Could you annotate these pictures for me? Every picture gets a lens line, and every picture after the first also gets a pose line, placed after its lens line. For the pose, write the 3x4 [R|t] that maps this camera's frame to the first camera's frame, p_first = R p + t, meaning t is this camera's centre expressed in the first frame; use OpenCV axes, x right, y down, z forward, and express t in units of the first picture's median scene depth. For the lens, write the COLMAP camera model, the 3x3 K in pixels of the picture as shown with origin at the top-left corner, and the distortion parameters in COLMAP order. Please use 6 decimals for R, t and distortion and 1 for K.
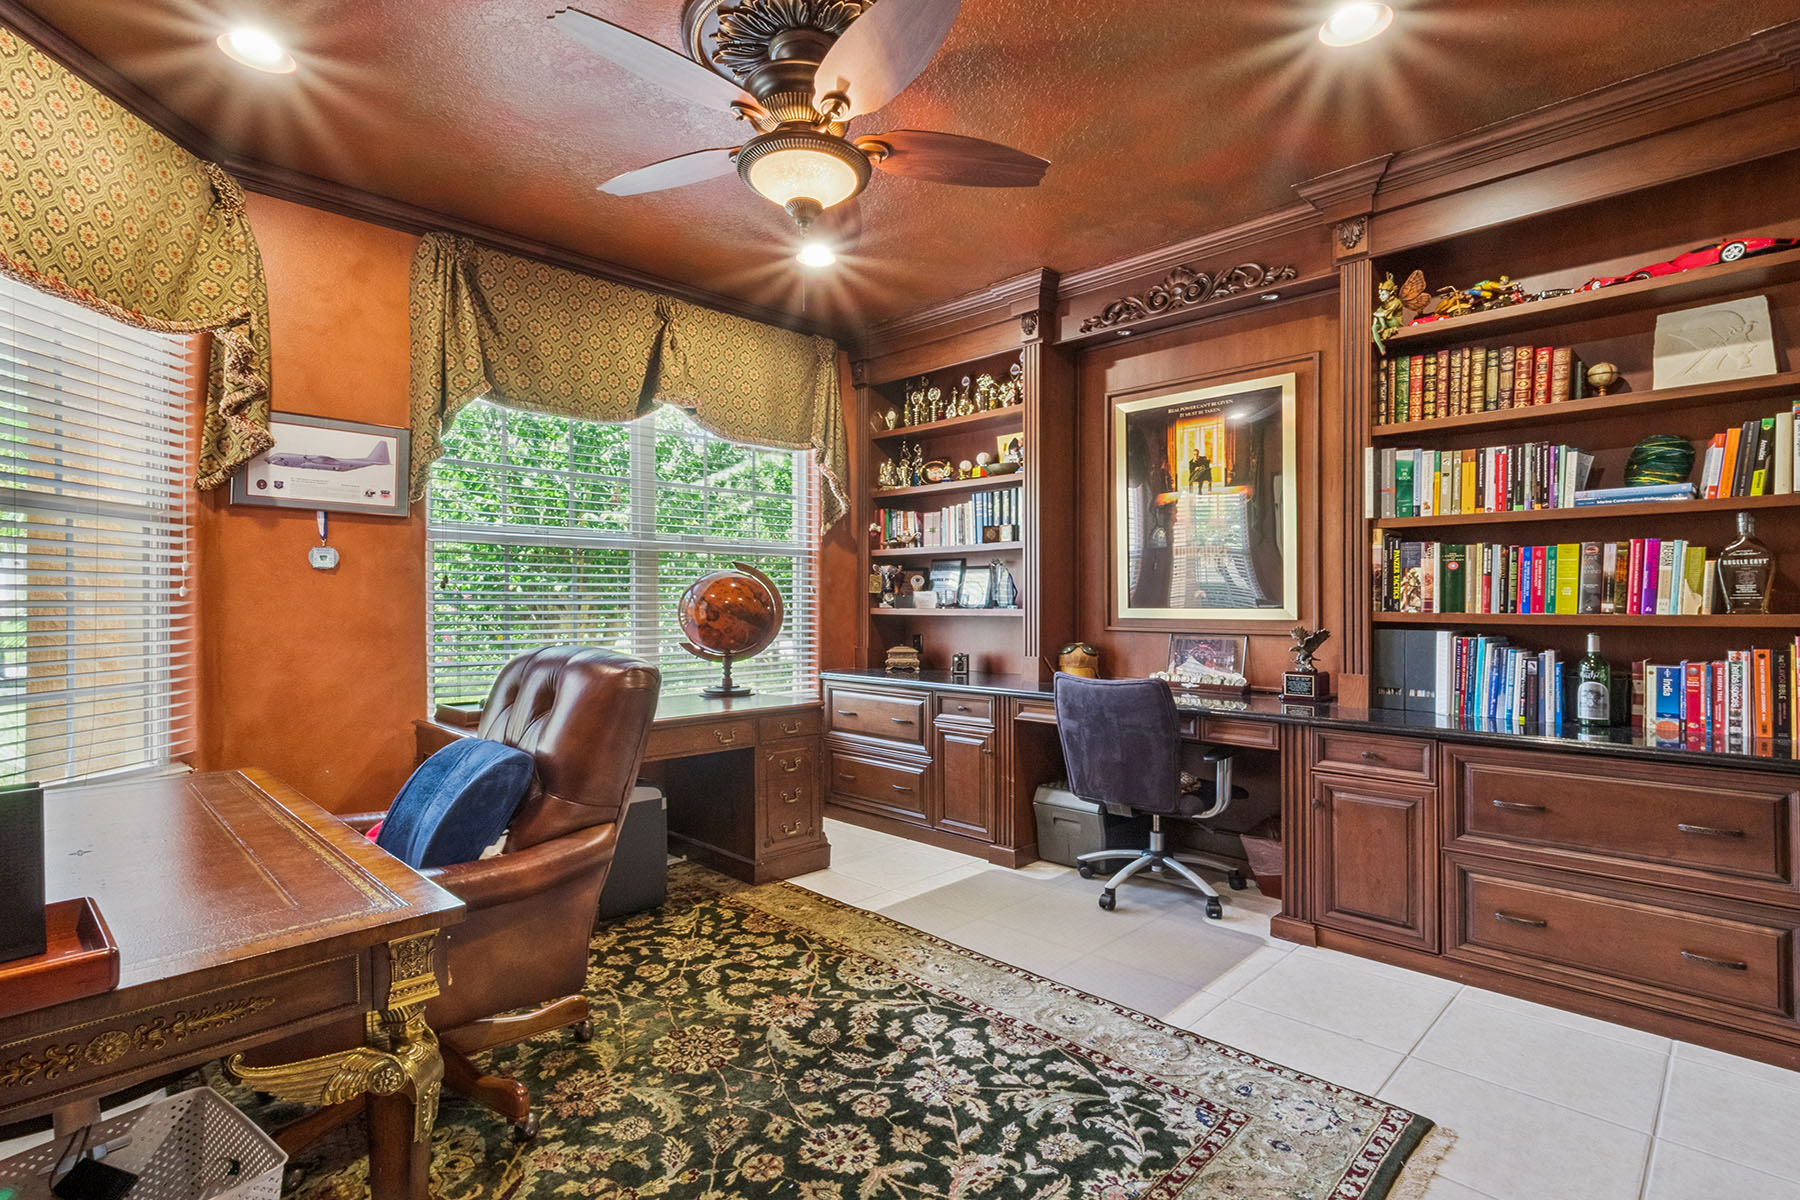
lens RADIAL K [[870.8, 0, 895.0], [0, 870.8, 602.9], [0, 0, 1]] dist [0.003181, -0.004491]
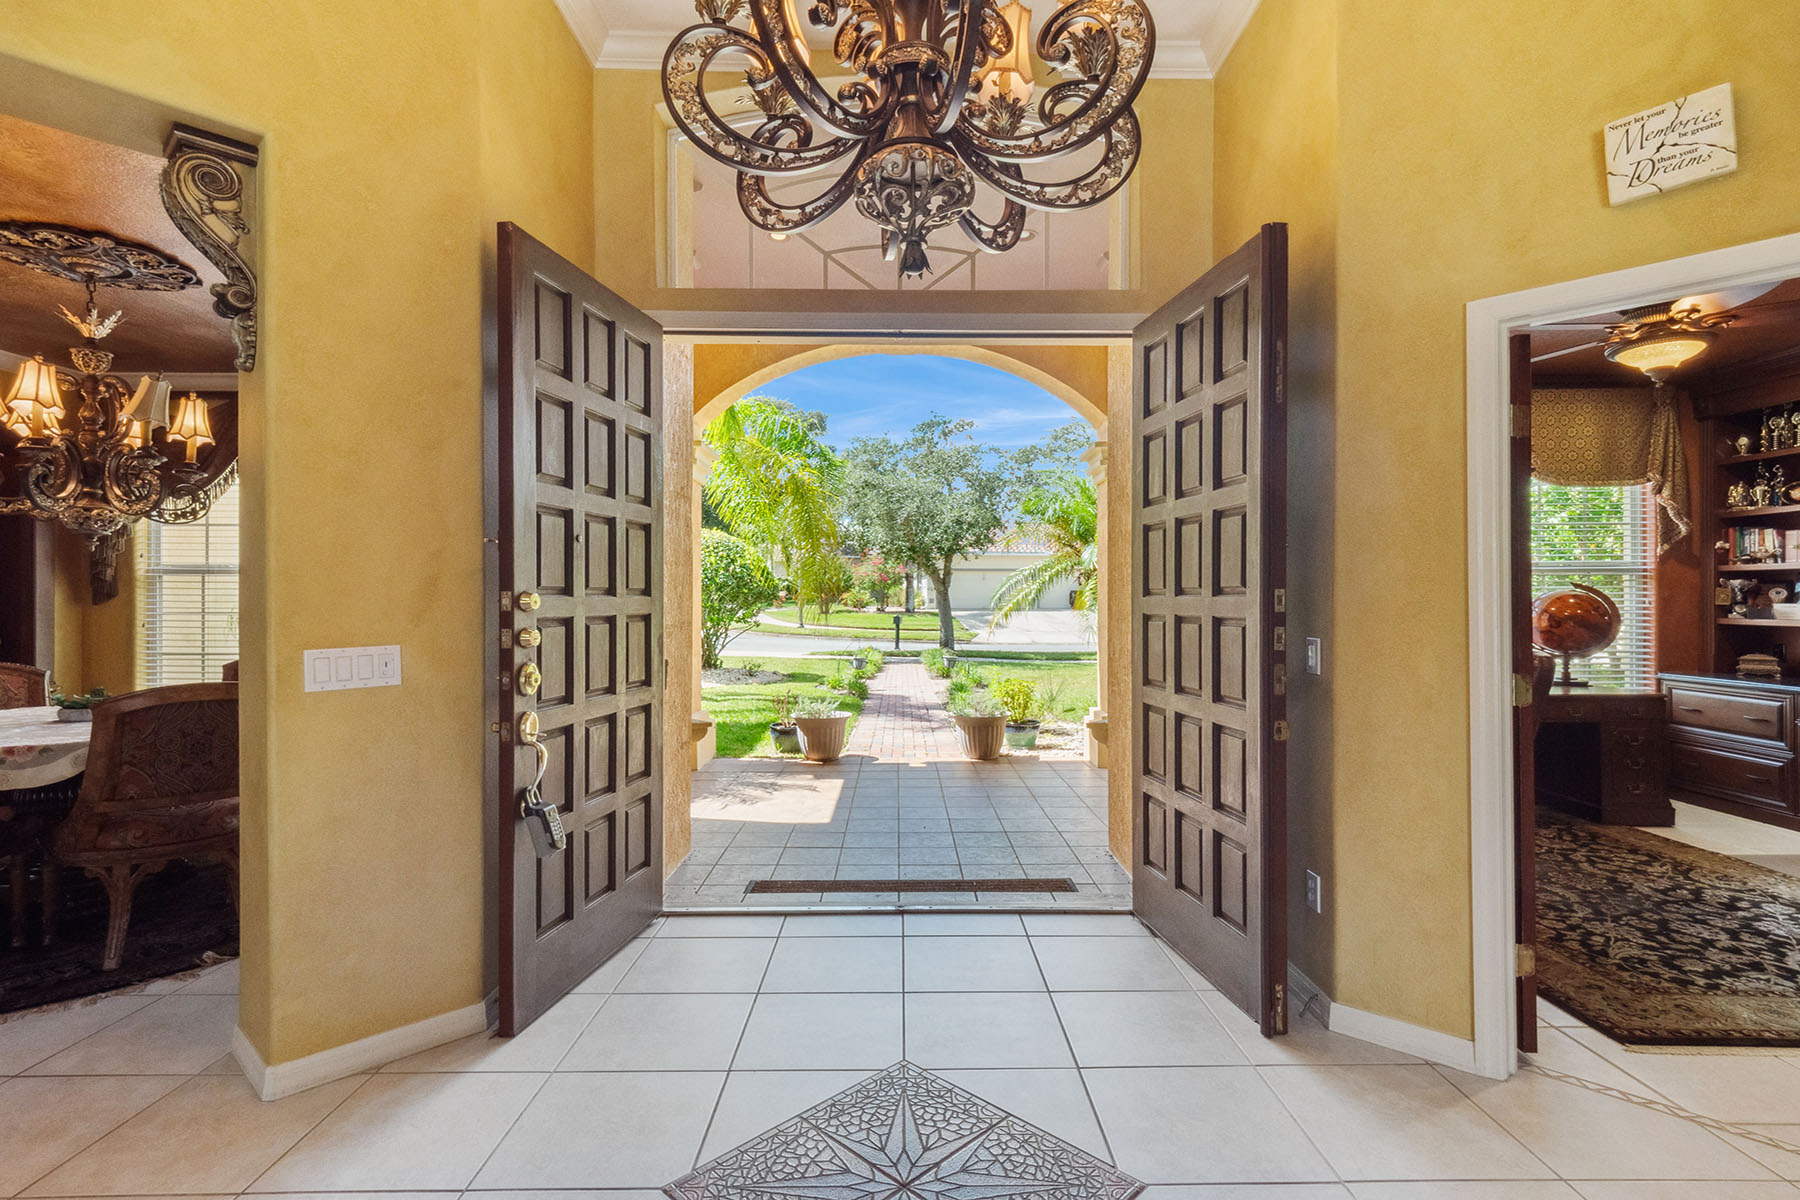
lens RADIAL K [[870.8, 0, 862.8], [0, 870.8, 591.9], [0, 0, 1]] dist [0.003181, -0.004491]
pose [[0.695973, -0.004774, -0.718052, 0.011341], [-0.000889, 0.999971, -0.007510, -0.021560], [0.718067, 0.005865, 0.695949, -0.641277]]
